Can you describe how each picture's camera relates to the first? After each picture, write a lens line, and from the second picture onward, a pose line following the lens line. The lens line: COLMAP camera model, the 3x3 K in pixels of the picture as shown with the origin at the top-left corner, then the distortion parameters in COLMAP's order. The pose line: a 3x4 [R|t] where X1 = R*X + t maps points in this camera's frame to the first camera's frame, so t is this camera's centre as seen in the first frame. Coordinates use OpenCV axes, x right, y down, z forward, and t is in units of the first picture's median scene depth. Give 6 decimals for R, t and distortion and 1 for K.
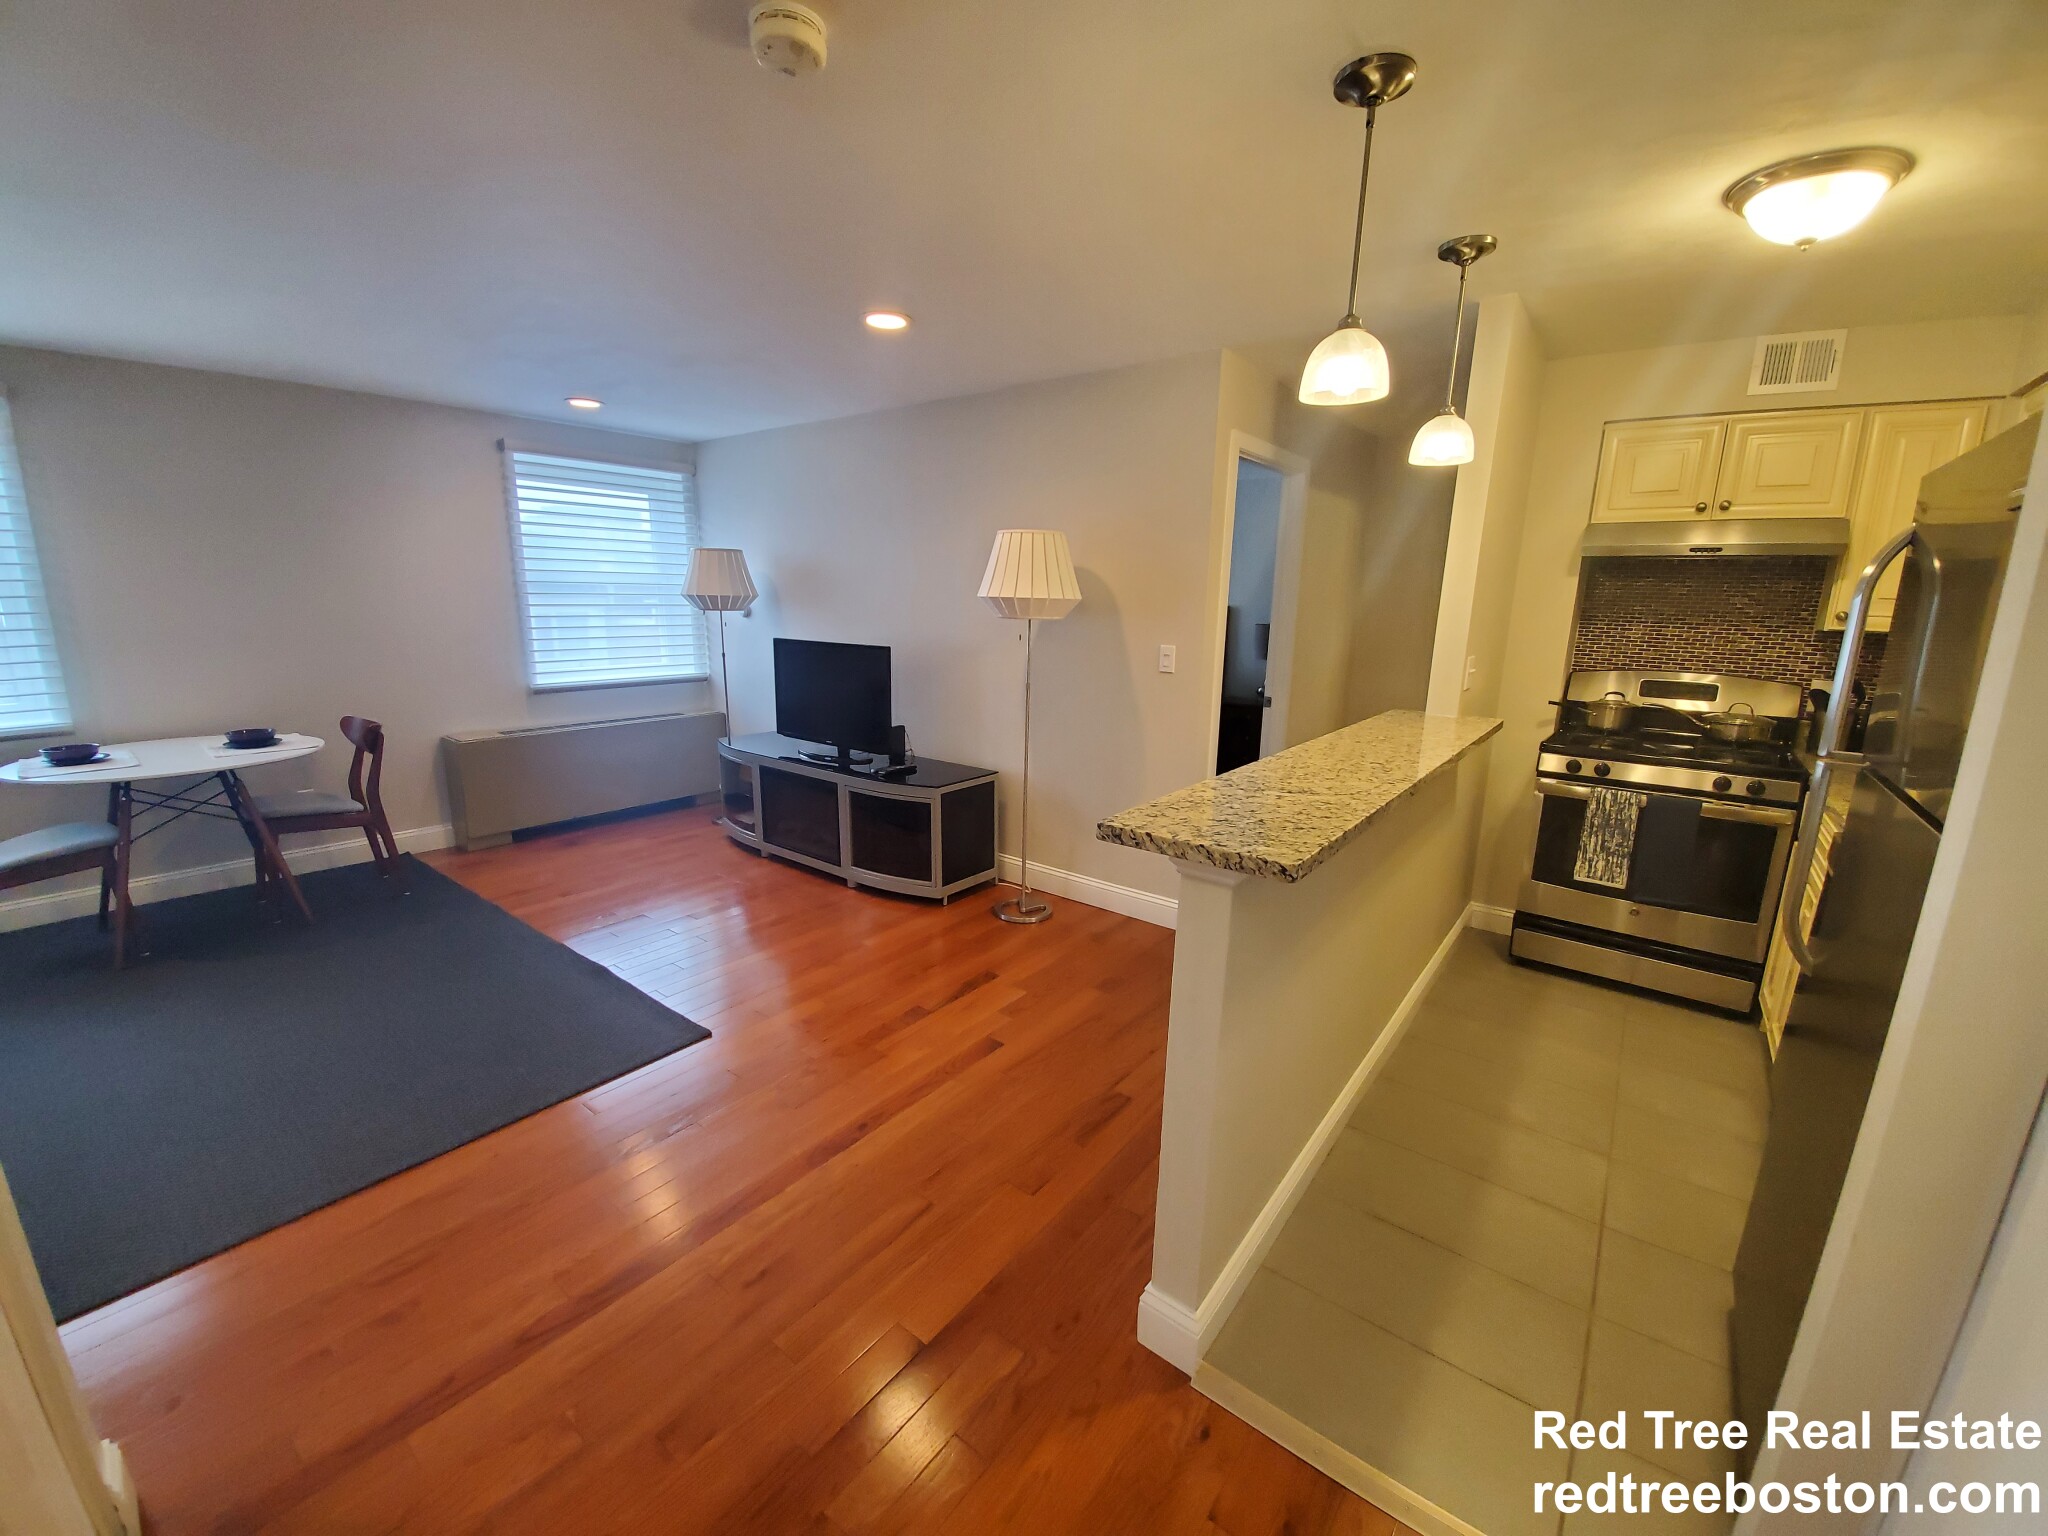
lens RADIAL K [[815.0, 0, 1033.9], [0, 815.0, 777.8], [0, 0, 1]] dist [-0.008948, -0.000209]
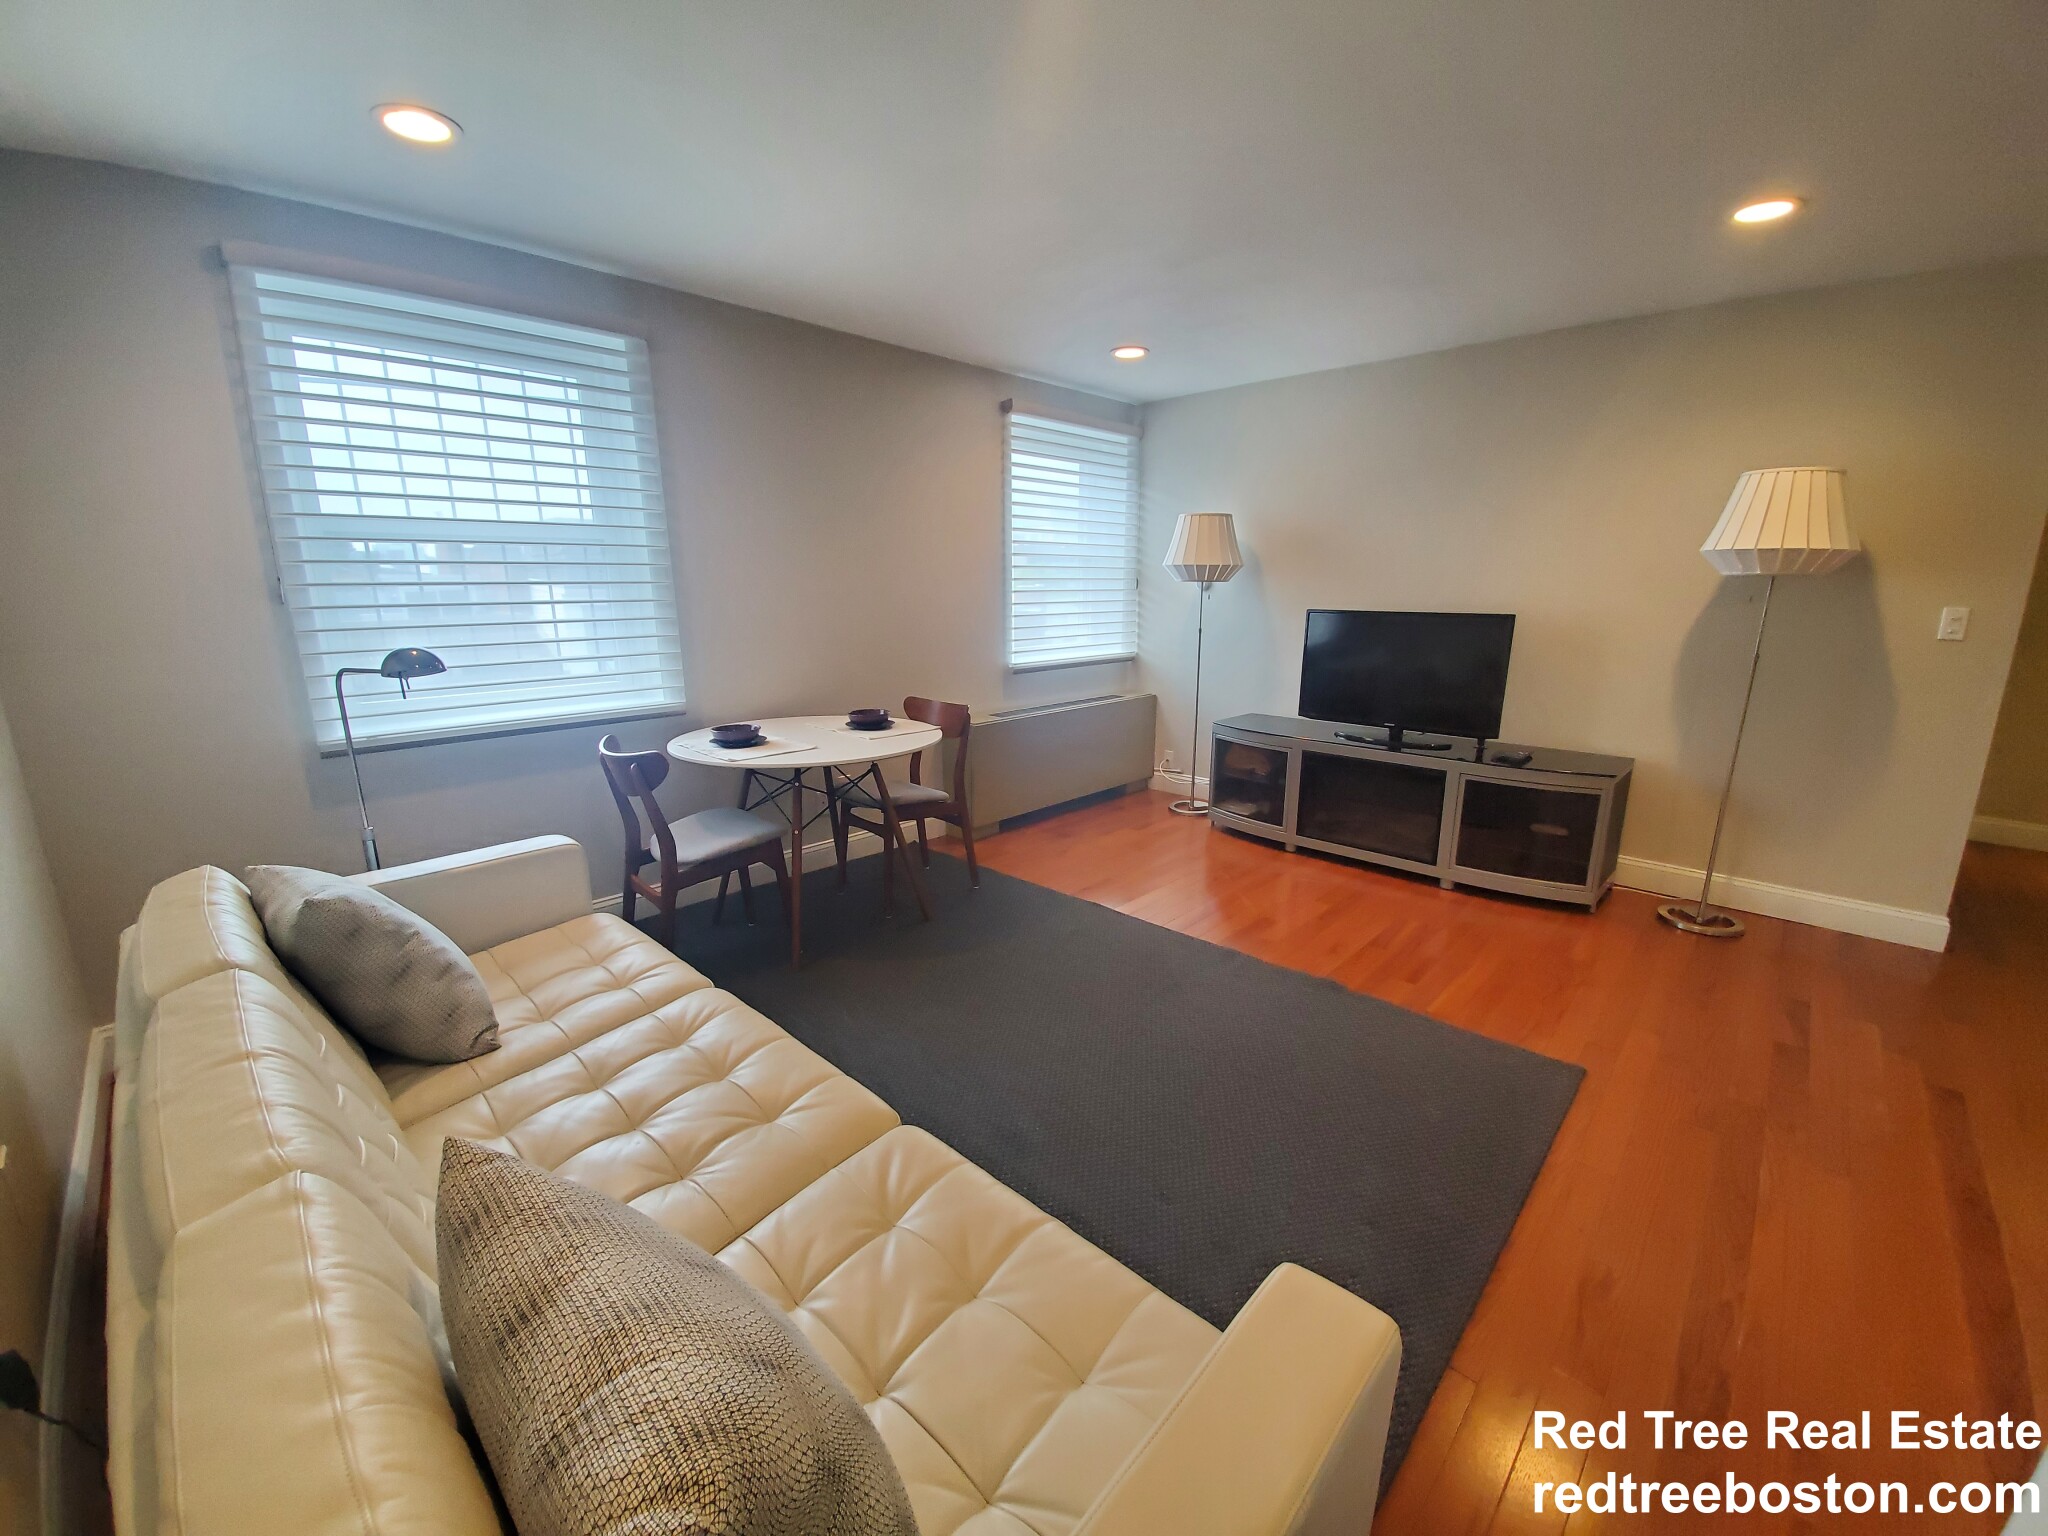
lens RADIAL K [[832.7, 0, 1024.0], [0, 832.7, 768.0], [0, 0, 1]] dist [0.001328, -0.000050]
pose [[0.994429, 0.004886, -0.105298, -0.528559], [-0.004963, 0.999988, -0.000472, 0.005819], [0.105295, 0.000992, 0.994441, 0.051775]]
